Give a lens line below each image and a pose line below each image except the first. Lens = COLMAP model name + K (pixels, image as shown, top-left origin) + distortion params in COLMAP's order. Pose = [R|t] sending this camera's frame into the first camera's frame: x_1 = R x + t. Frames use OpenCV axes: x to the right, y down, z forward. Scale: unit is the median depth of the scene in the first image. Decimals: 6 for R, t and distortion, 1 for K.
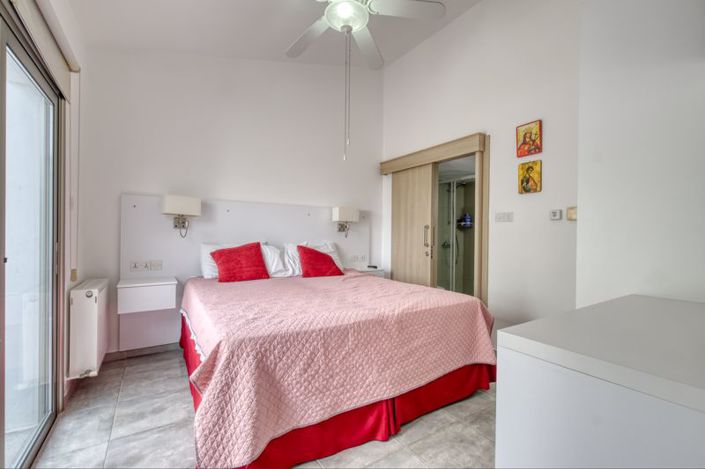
lens RADIAL K [[314.2, 0, 352.5], [0, 314.2, 234.5], [0, 0, 1]] dist [-0.000445, -0.000156]
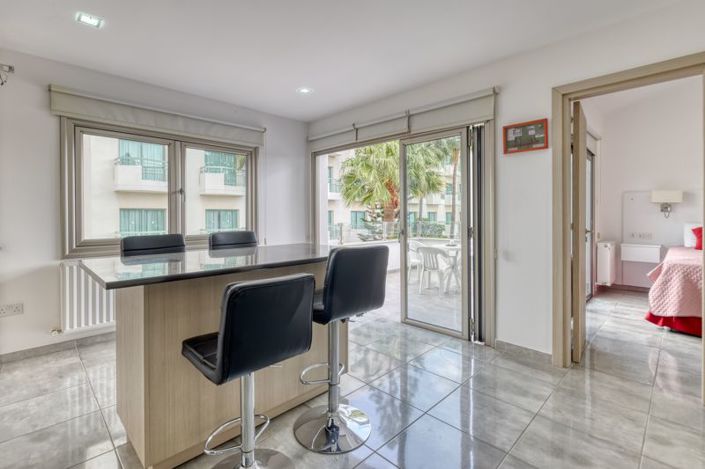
lens RADIAL K [[326.9, 0, 350.5], [0, 326.9, 218.2], [0, 0, 1]] dist [0.001121, 0.000064]
pose [[0.211957, -0.003624, -0.977272, 0.732124], [0.007014, 0.999973, -0.002187, 0.003787], [0.977254, -0.006391, 0.211977, -0.883735]]
